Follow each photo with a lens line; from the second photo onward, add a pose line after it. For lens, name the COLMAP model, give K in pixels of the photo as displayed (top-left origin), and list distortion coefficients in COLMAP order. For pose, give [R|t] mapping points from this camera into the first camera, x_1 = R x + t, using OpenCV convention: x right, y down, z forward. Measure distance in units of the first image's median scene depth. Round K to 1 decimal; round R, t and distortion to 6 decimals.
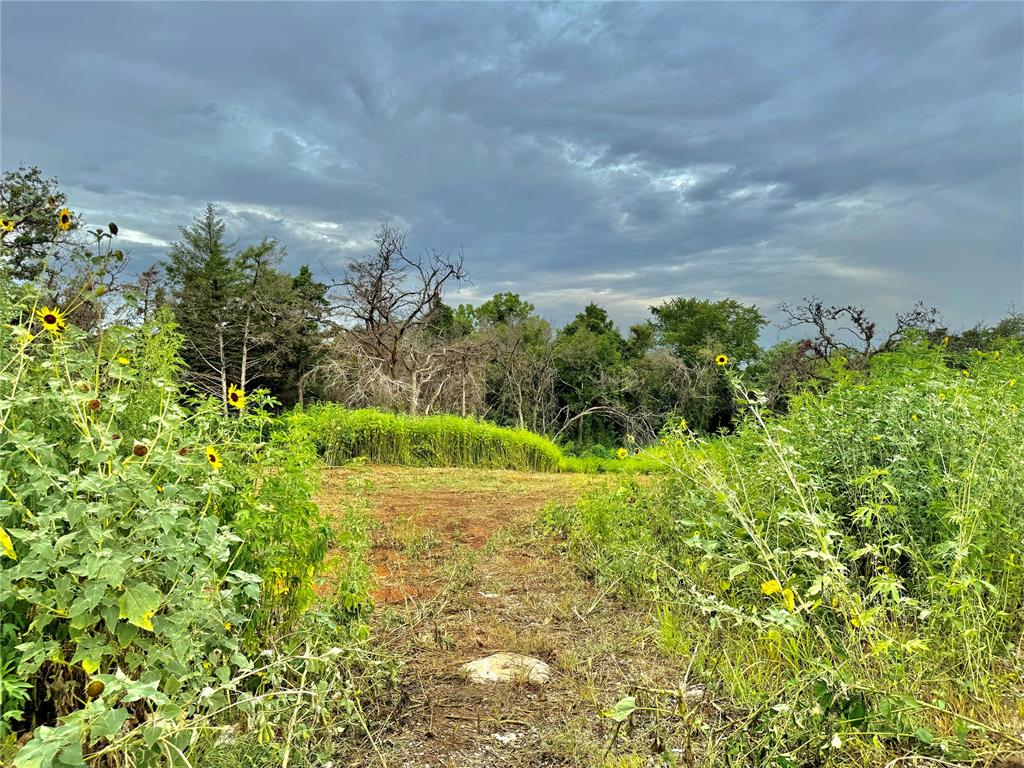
lens RADIAL K [[719.9, 0, 517.4], [0, 719.9, 388.4], [0, 0, 1]] dist [0.063952, -0.023139]
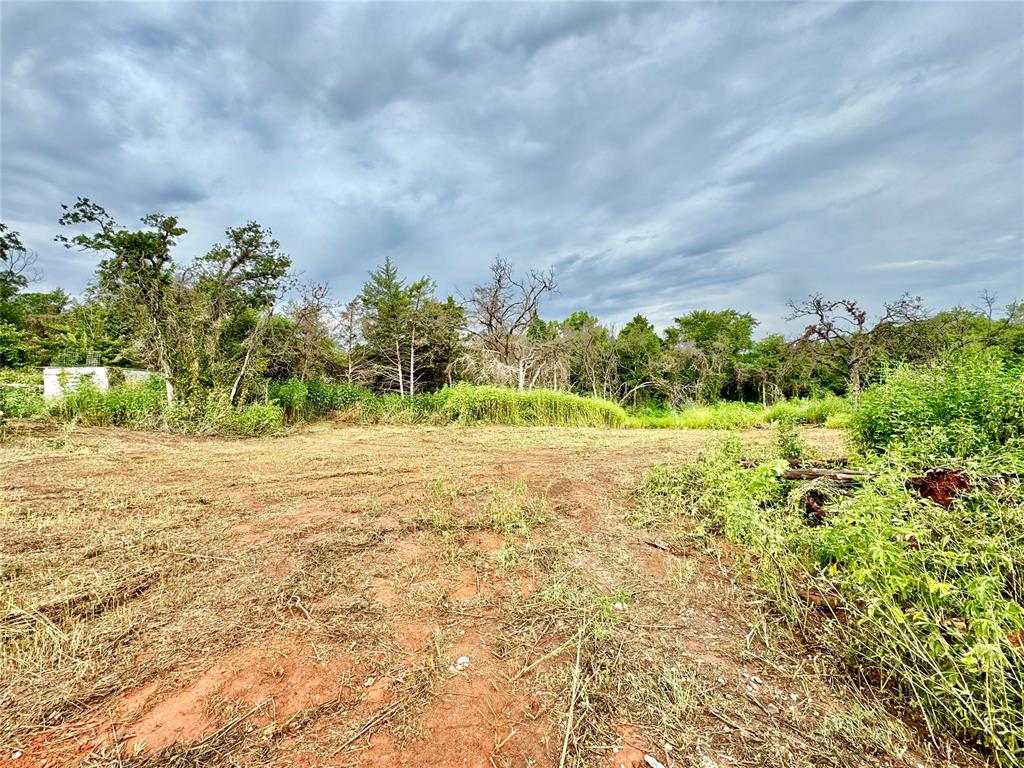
lens RADIAL K [[405.6, 0, 511.5], [0, 405.6, 387.2], [0, 0, 1]] dist [-0.007934, 0.001219]
pose [[0.984091, -0.027789, -0.175480, -0.020135], [0.031607, 0.999320, 0.018997, 0.015132], [0.174832, -0.024242, 0.984300, 0.189432]]
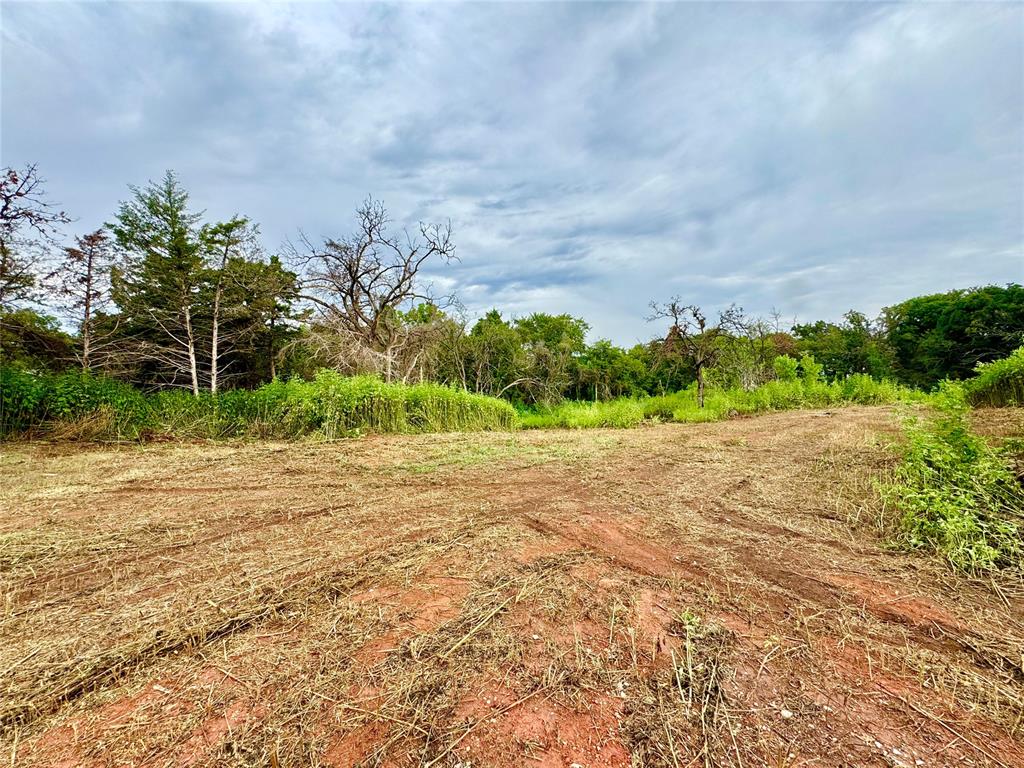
lens RADIAL K [[405.6, 0, 510.8], [0, 405.6, 387.0], [0, 0, 1]] dist [-0.007934, 0.001219]
pose [[0.963244, -0.026971, 0.267270, -0.134518], [0.021520, 0.999497, 0.023304, 0.028388], [-0.267764, -0.016696, 0.963340, 0.354355]]
